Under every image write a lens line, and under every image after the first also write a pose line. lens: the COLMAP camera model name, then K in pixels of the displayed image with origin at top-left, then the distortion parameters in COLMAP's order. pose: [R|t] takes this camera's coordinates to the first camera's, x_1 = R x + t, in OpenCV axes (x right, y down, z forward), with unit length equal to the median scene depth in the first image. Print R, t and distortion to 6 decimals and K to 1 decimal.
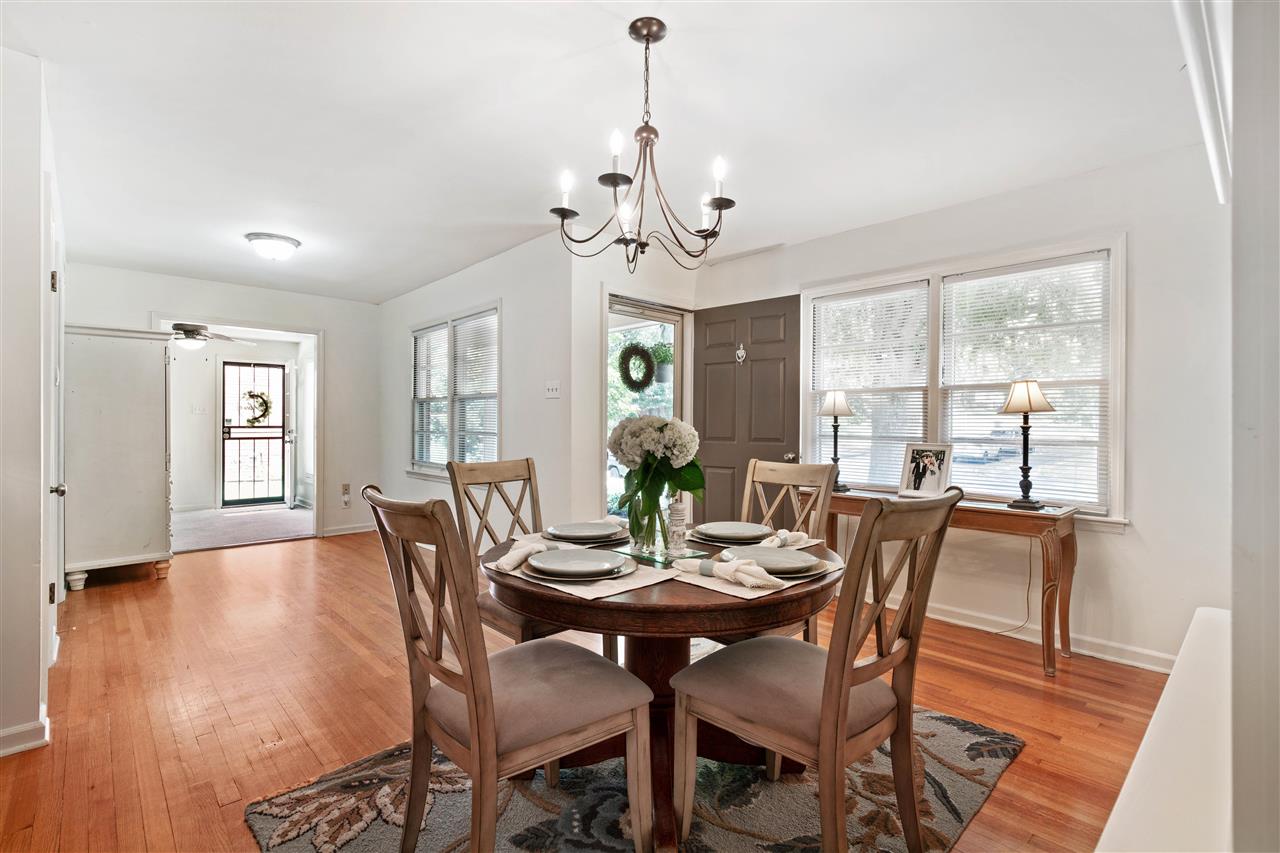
lens RADIAL K [[599.0, 0, 645.9], [0, 599.0, 424.0], [0, 0, 1]] dist [-0.001401, 0.000189]
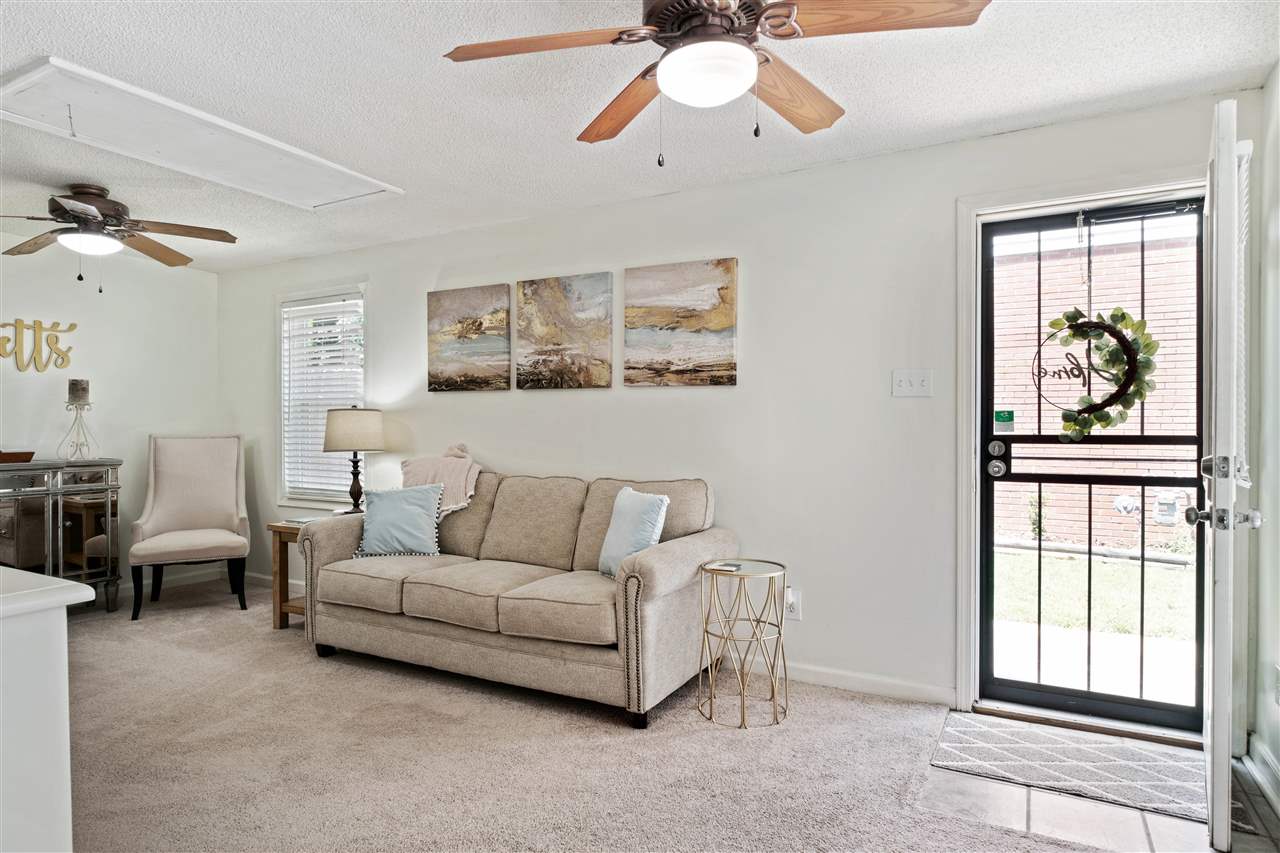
lens RADIAL K [[714.4, 0, 643.6], [0, 714.4, 426.1], [0, 0, 1]] dist [-0.007665, -0.000856]
pose [[0.330598, 0.000151, -0.943772, -0.410330], [-0.001656, 0.999999, -0.000420, -0.000623], [0.943770, 0.001701, 0.330598, 0.695523]]
